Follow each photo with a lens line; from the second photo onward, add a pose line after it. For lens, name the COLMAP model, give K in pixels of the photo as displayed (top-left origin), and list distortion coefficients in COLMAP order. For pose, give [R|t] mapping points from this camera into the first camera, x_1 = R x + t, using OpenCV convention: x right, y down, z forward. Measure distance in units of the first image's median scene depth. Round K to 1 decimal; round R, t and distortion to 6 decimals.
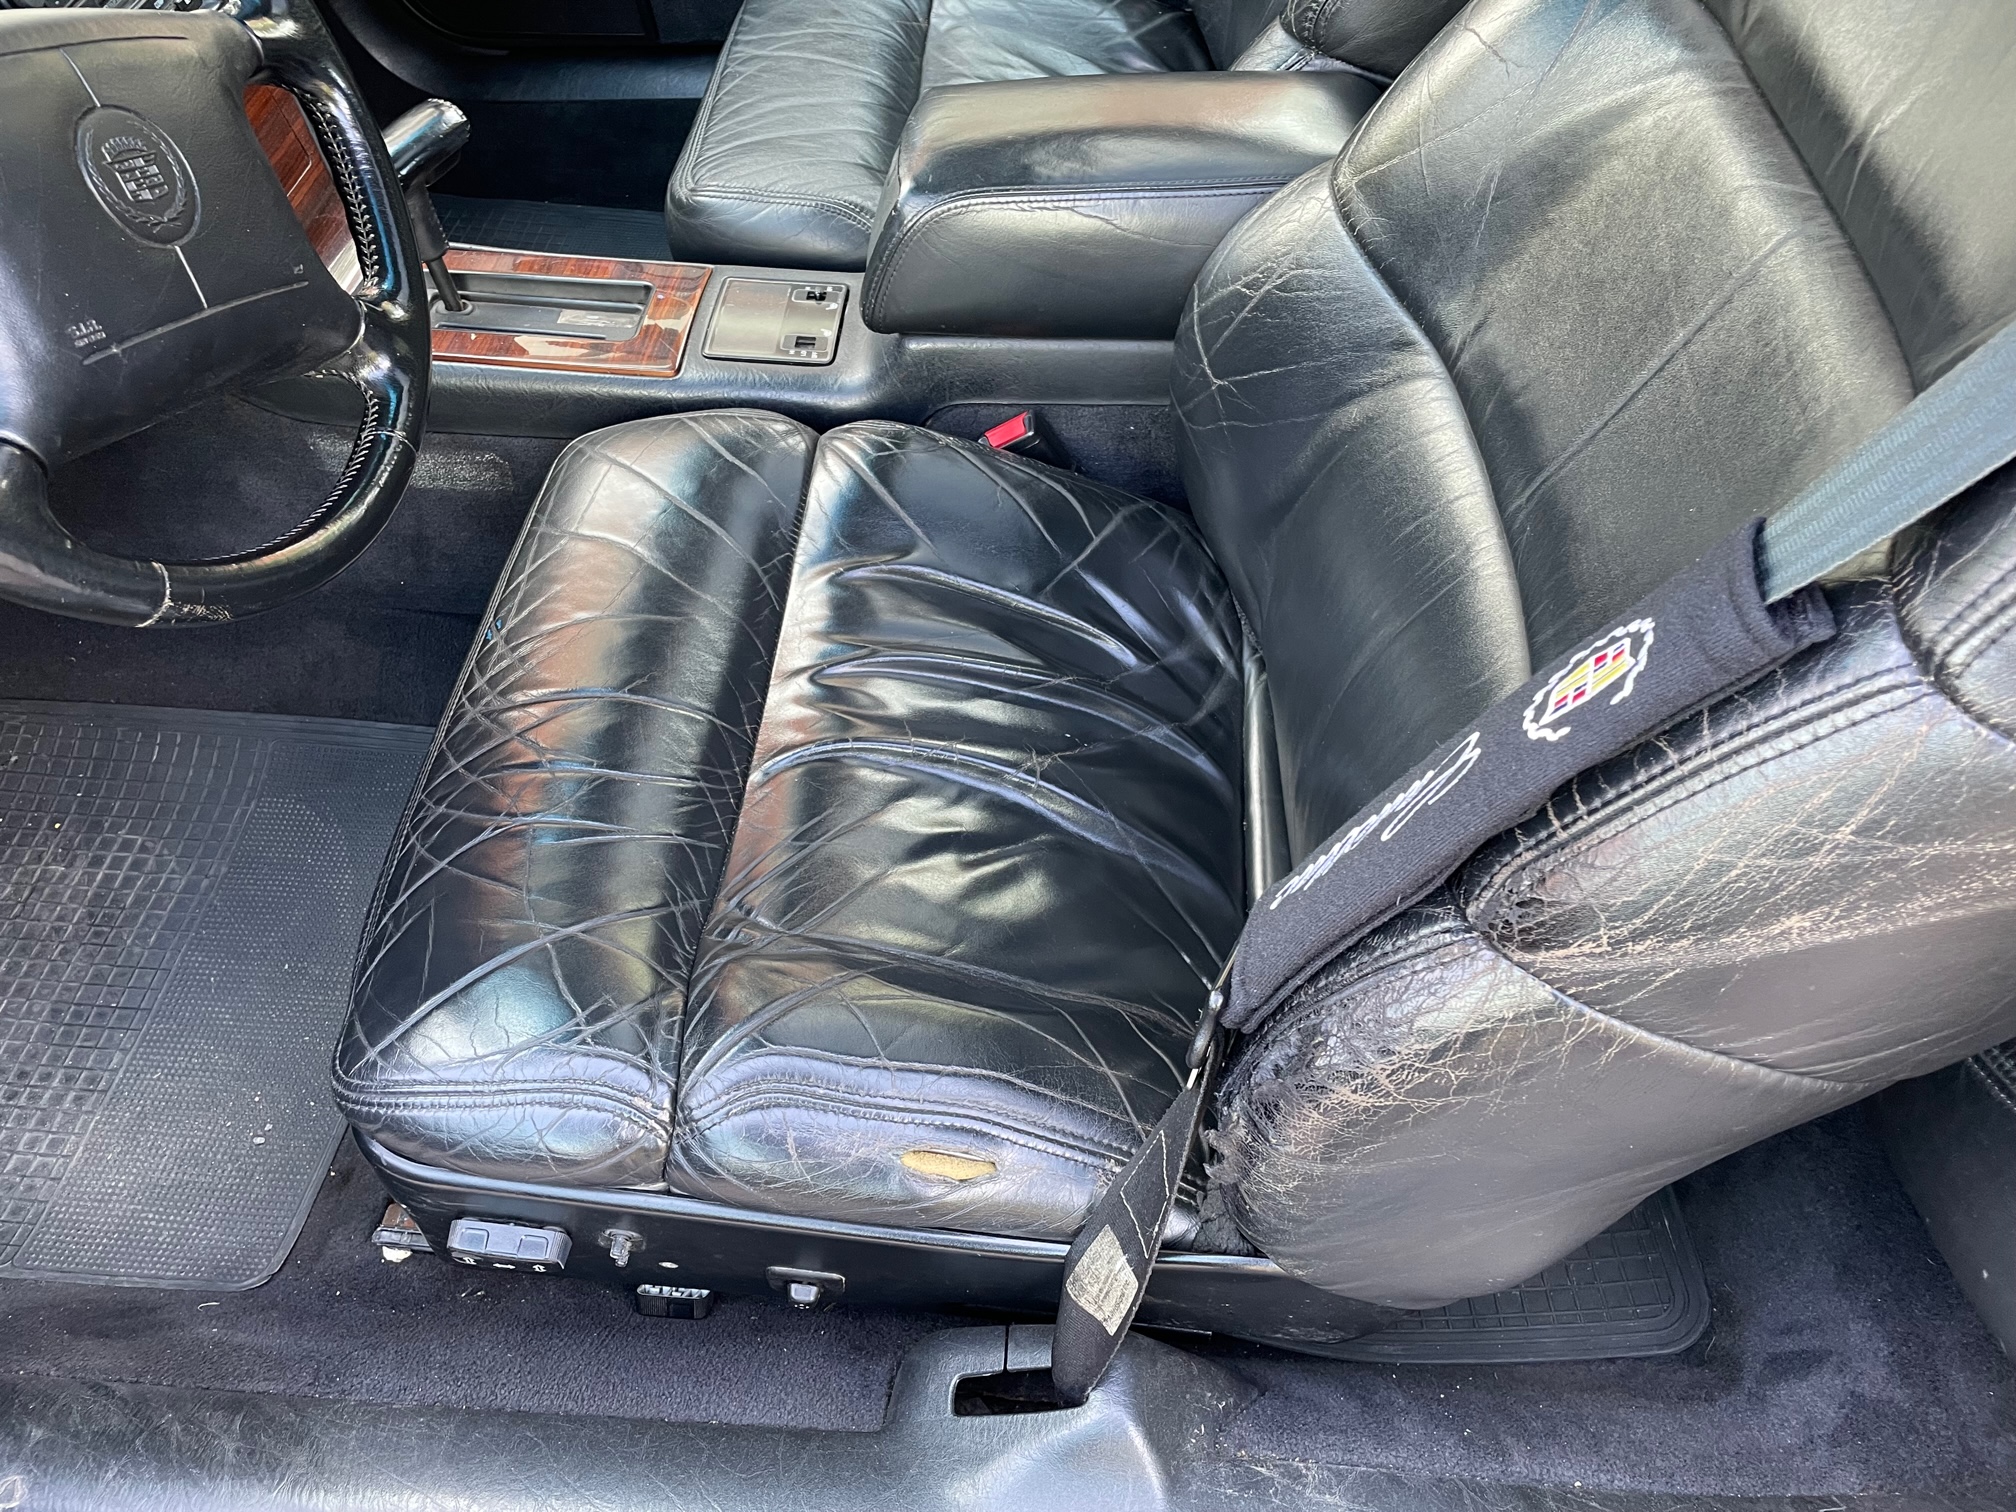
lens RADIAL K [[1518.1, 0, 1003.3], [0, 1518.1, 755.3], [0, 0, 1]] dist [0.086048, -0.109313]
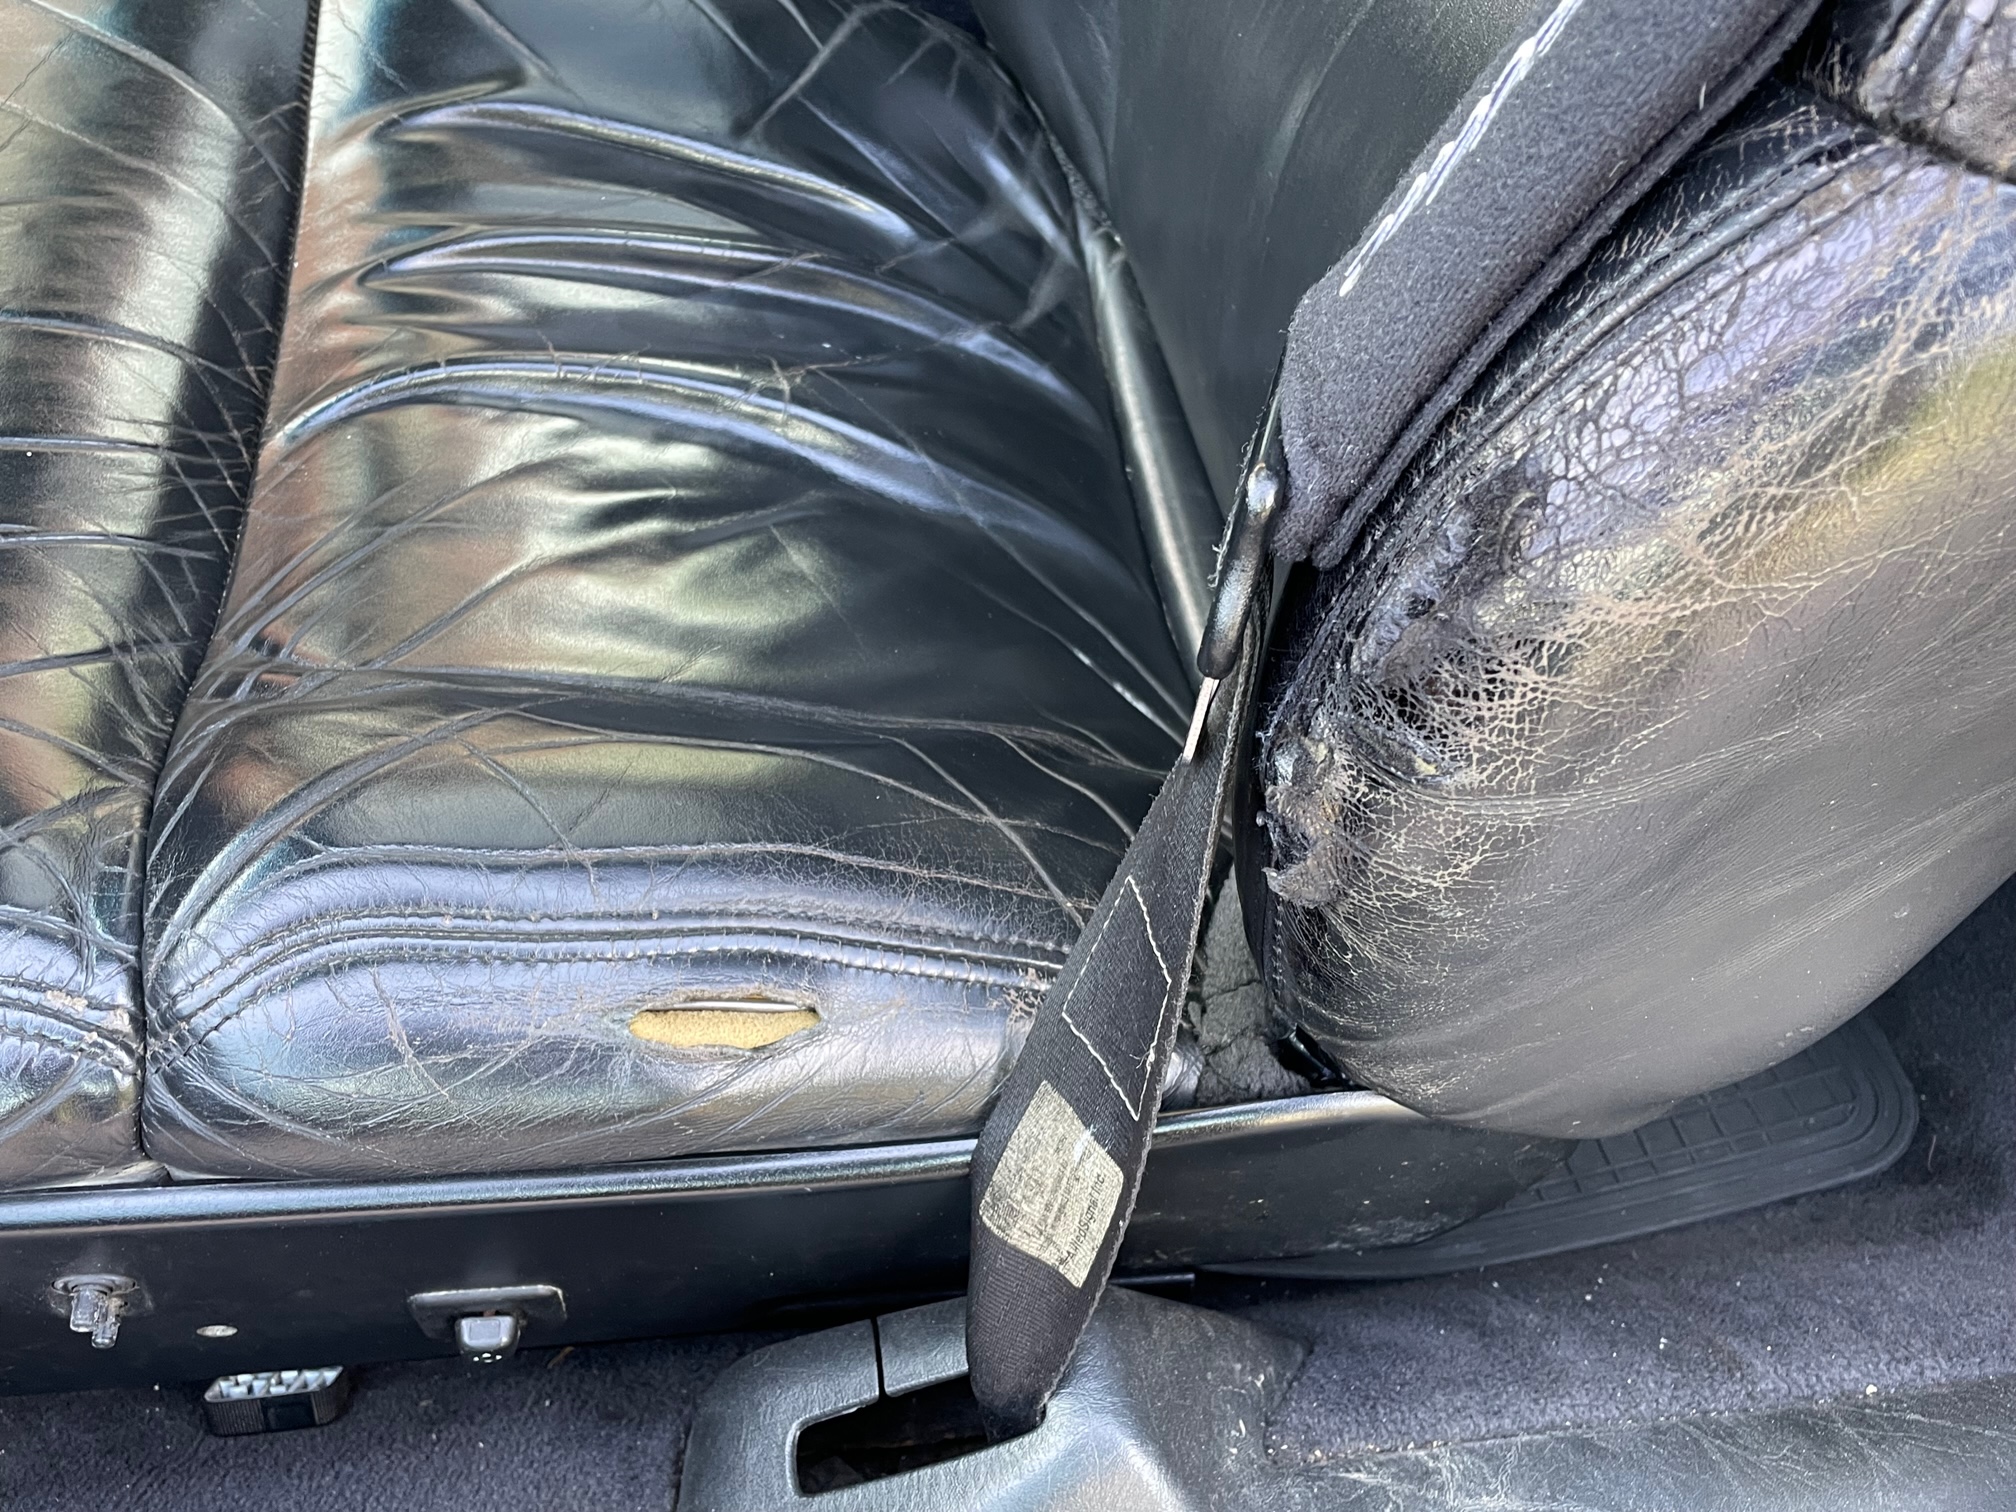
lens RADIAL K [[1699.1, 0, 994.6], [0, 1699.1, 754.7], [0, 0, 1]] dist [0.087010, -0.119032]
pose [[0.978371, -0.140885, 0.151466, -0.021035], [0.138596, 0.990018, 0.025622, 0.171558], [-0.153564, -0.004075, 0.988130, 0.407608]]
